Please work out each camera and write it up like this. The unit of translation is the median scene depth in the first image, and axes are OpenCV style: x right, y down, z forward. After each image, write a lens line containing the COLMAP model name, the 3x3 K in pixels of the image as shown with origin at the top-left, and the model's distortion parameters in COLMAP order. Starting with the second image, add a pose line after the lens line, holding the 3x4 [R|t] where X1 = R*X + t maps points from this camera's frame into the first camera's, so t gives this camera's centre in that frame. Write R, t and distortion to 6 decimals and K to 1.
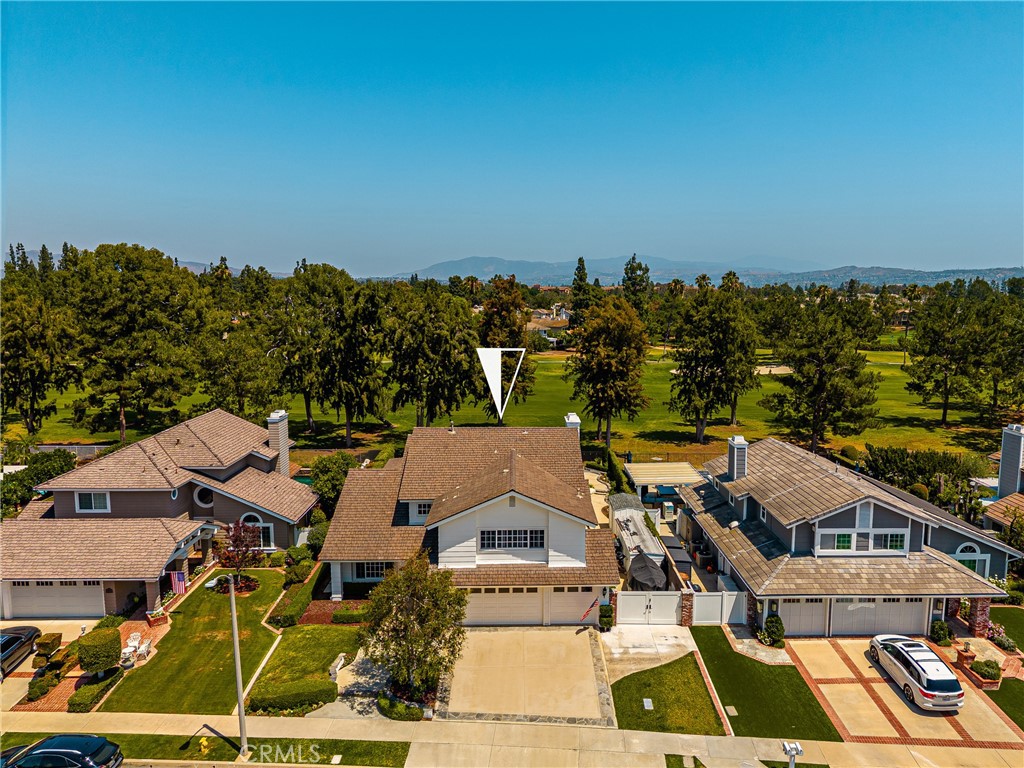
lens RADIAL K [[712.2, 0, 521.8], [0, 712.2, 380.1], [0, 0, 1]] dist [-0.004877, -0.012460]
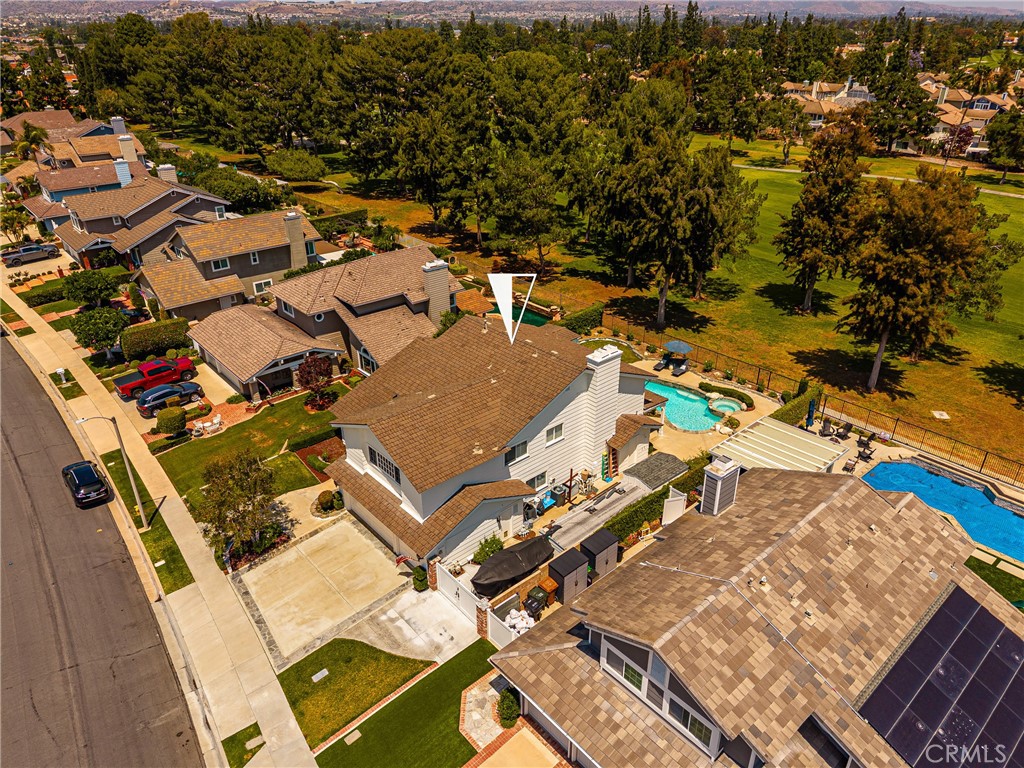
lens RADIAL K [[670.7, 0, 502.2], [0, 670.7, 381.0], [0, 0, 1]] dist [-0.002158, -0.002542]
pose [[0.651149, 0.338401, -0.679331, 0.758032], [-0.087212, 0.922526, 0.375952, -0.281003], [0.753923, -0.185555, 0.630214, 0.591211]]
